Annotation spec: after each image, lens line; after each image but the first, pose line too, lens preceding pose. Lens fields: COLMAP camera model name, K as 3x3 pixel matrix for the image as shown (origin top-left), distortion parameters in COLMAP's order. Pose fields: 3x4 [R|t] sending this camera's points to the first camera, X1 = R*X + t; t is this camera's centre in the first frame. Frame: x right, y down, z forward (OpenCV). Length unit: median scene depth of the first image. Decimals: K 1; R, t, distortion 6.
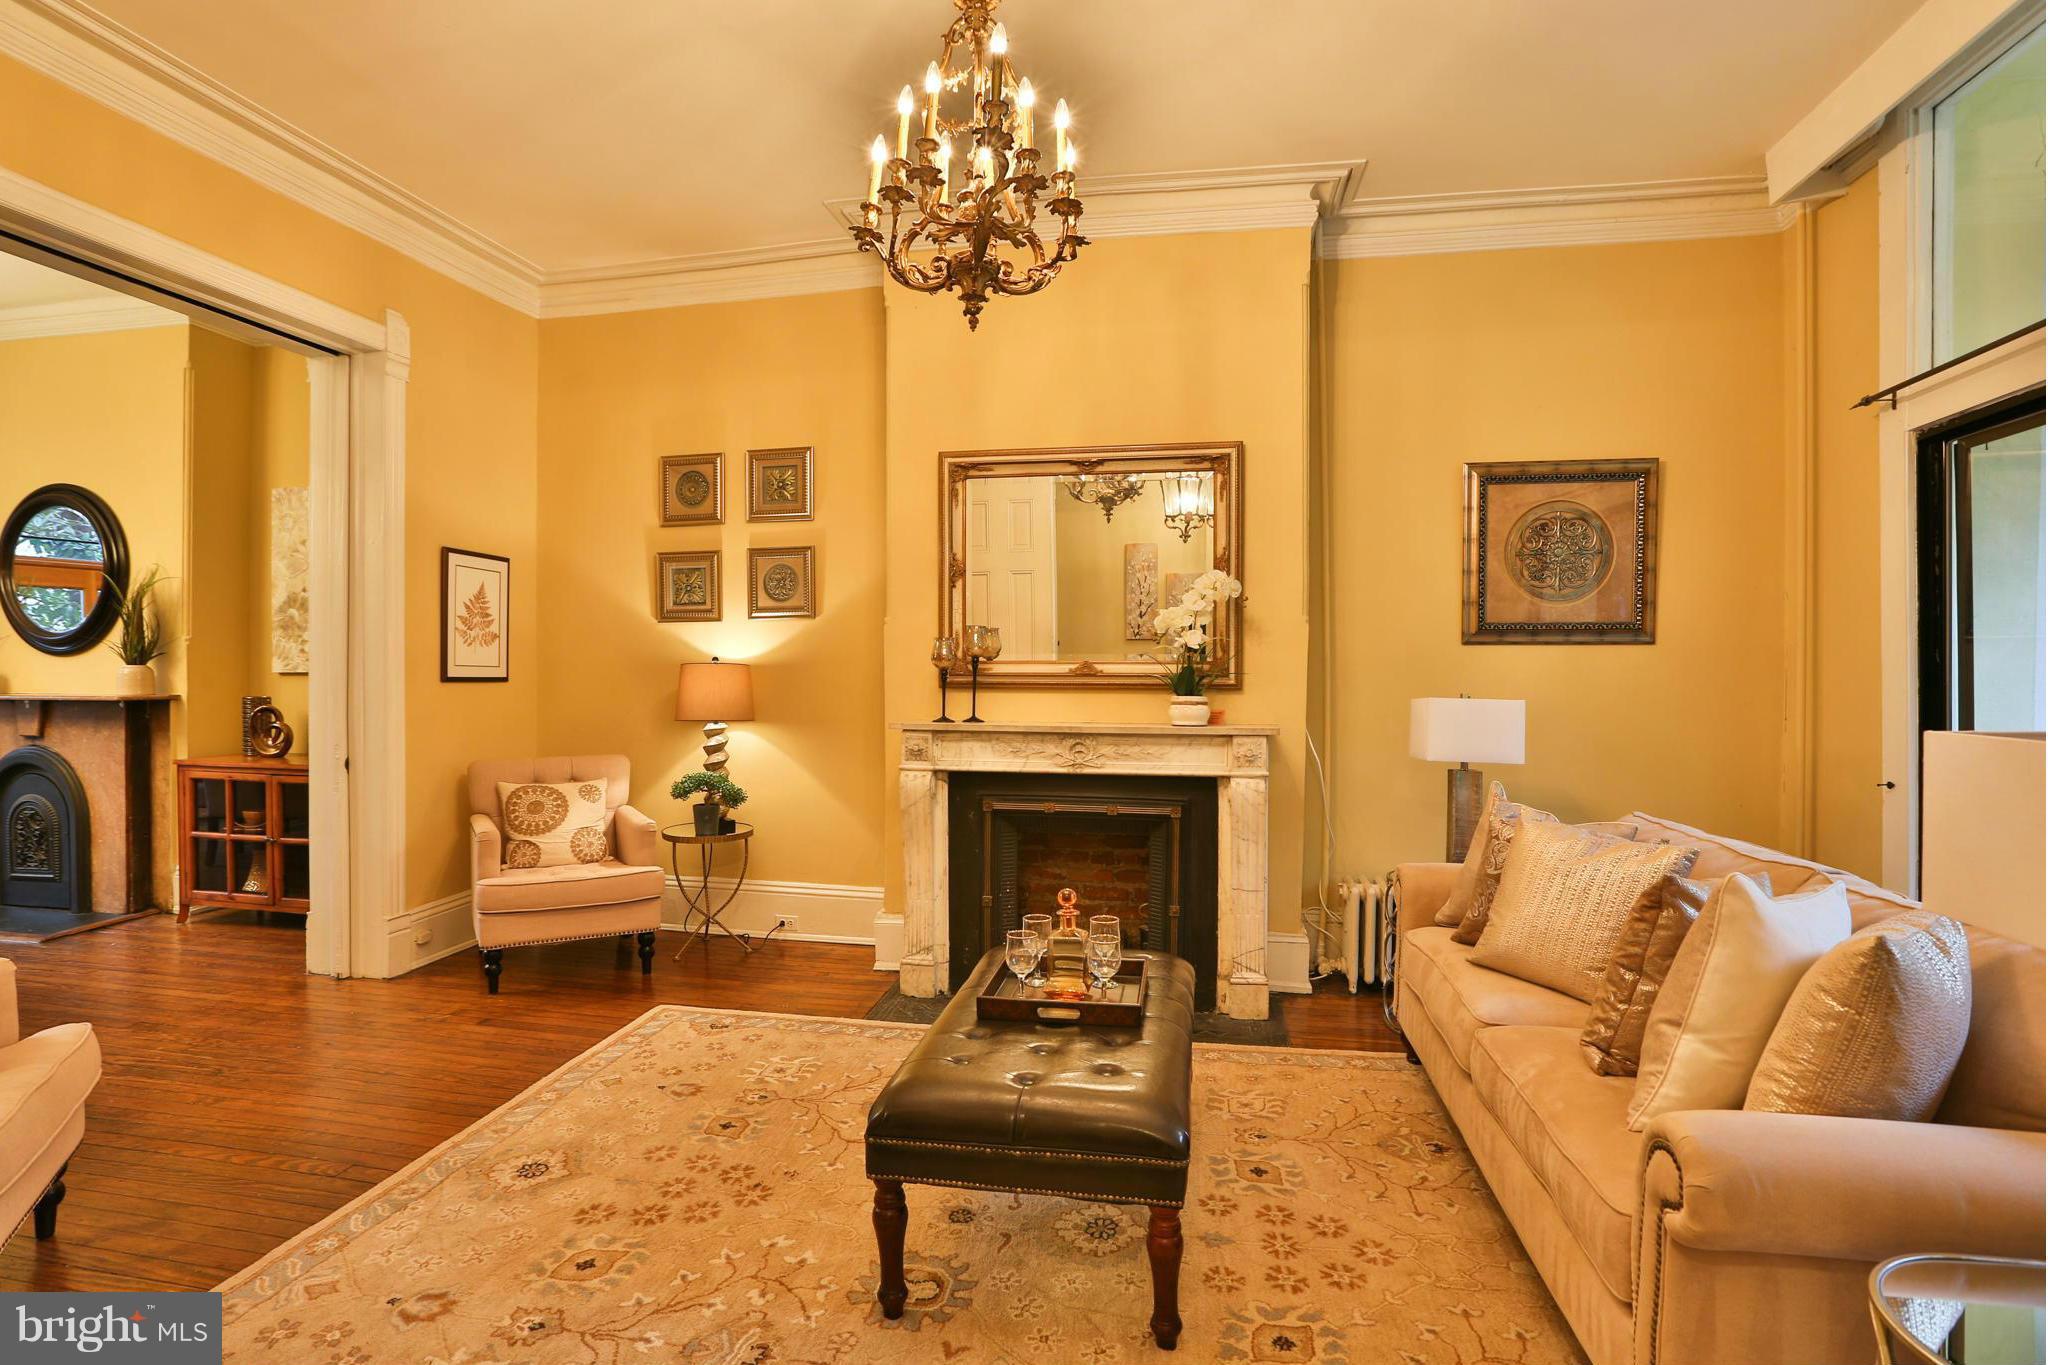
lens RADIAL K [[987.4, 0, 1019.3], [0, 987.4, 683.8], [0, 0, 1]] dist [-0.071292, 0.026974]
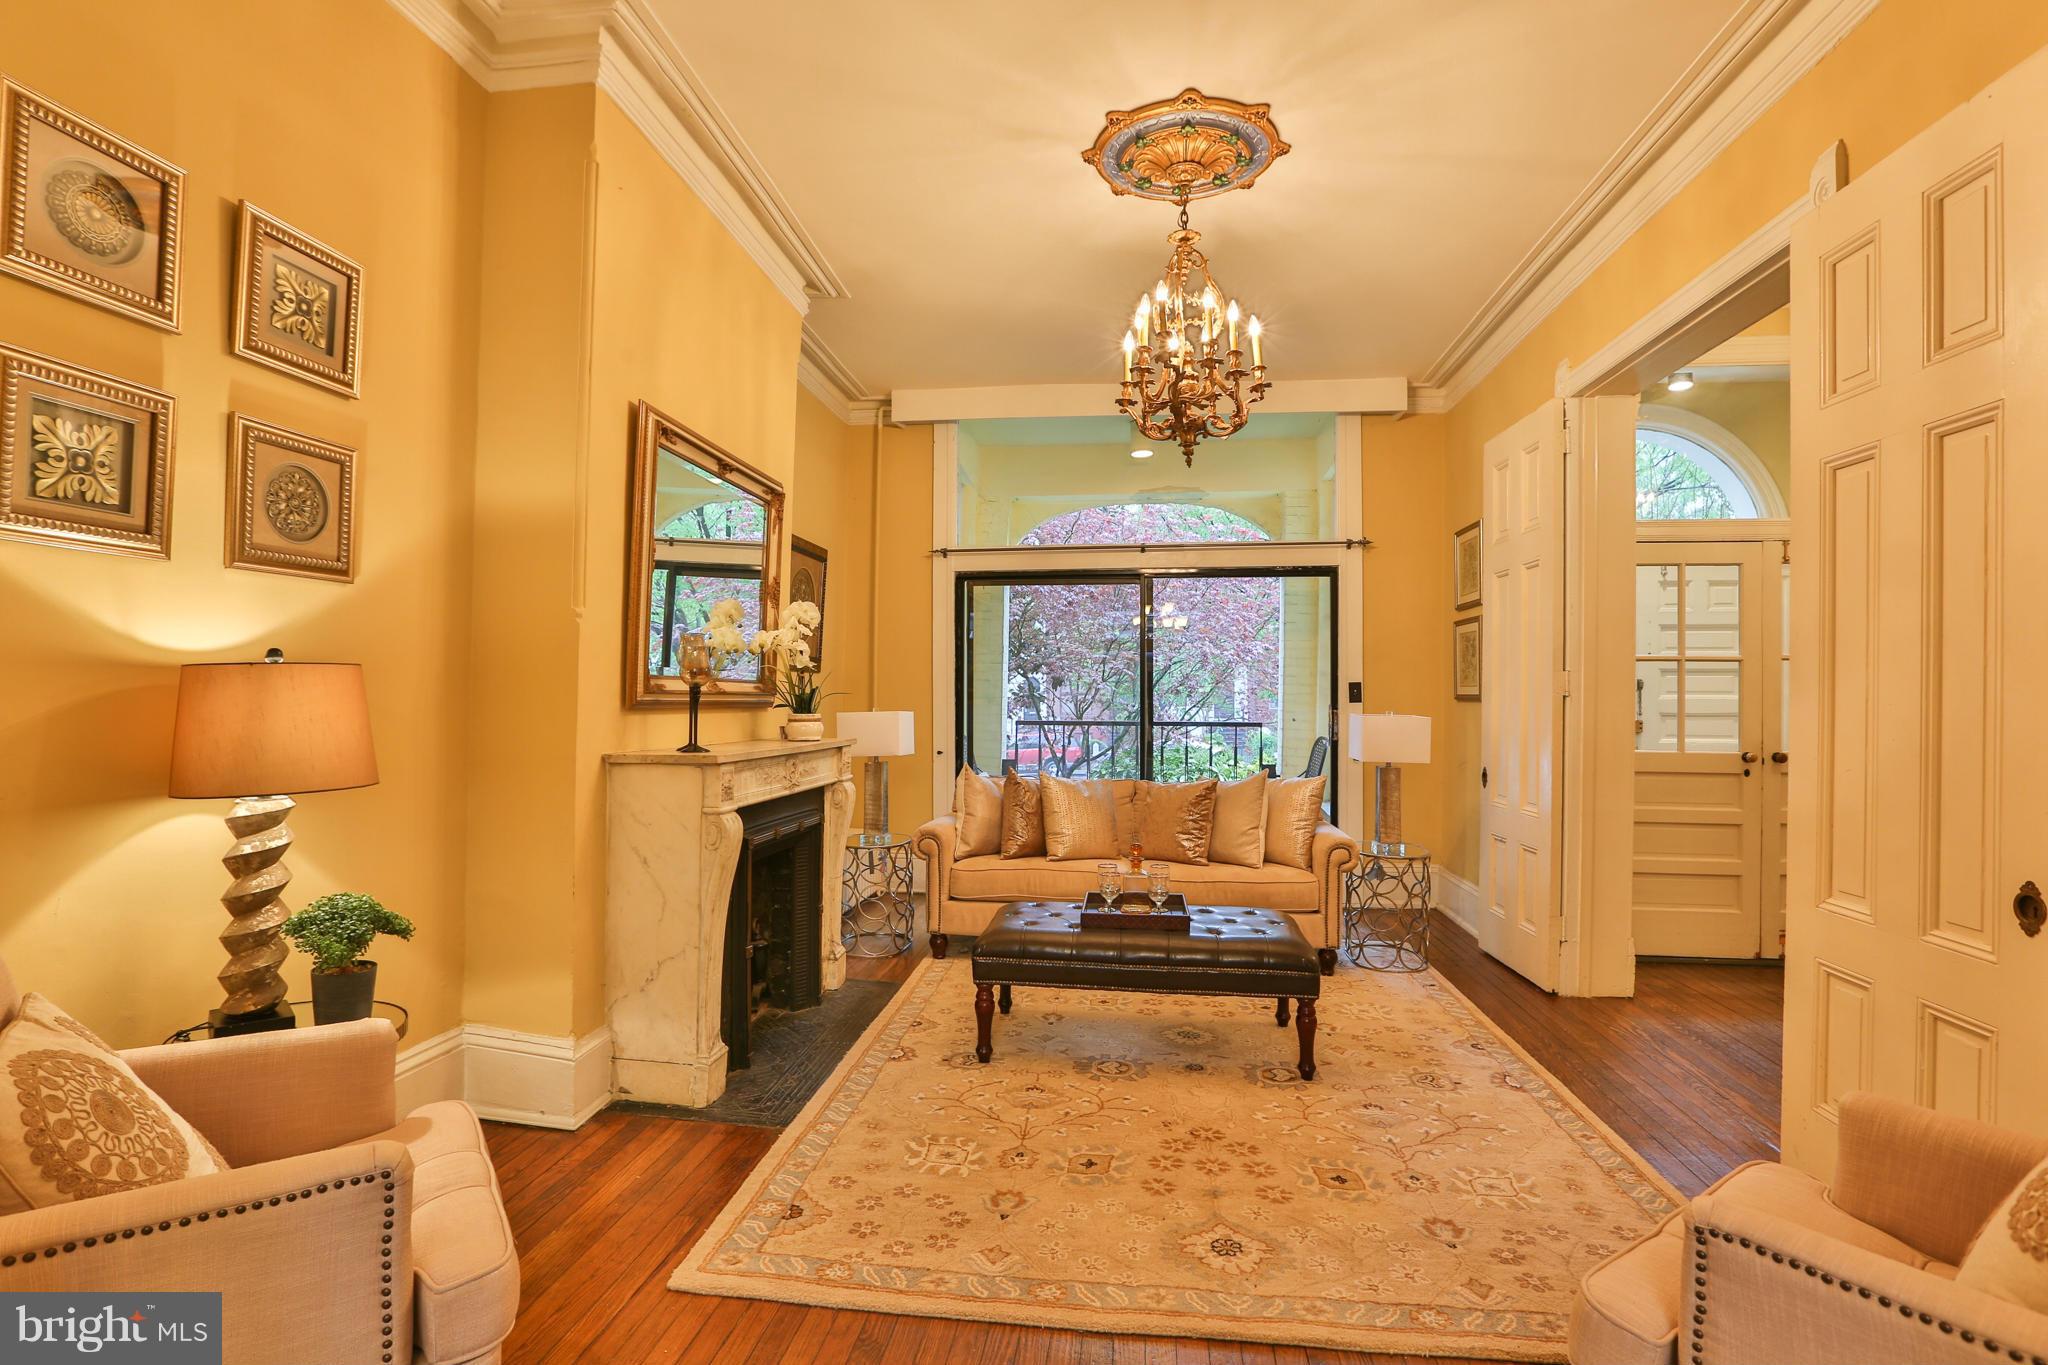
lens RADIAL K [[987.4, 0, 1019.3], [0, 987.4, 683.8], [0, 0, 1]] dist [-0.071292, 0.026974]
pose [[-0.056198, 0.009712, 0.998372, -1.028037], [-0.001463, 0.999951, -0.009810, -0.011524], [-0.998419, -0.002012, -0.056181, 0.908804]]
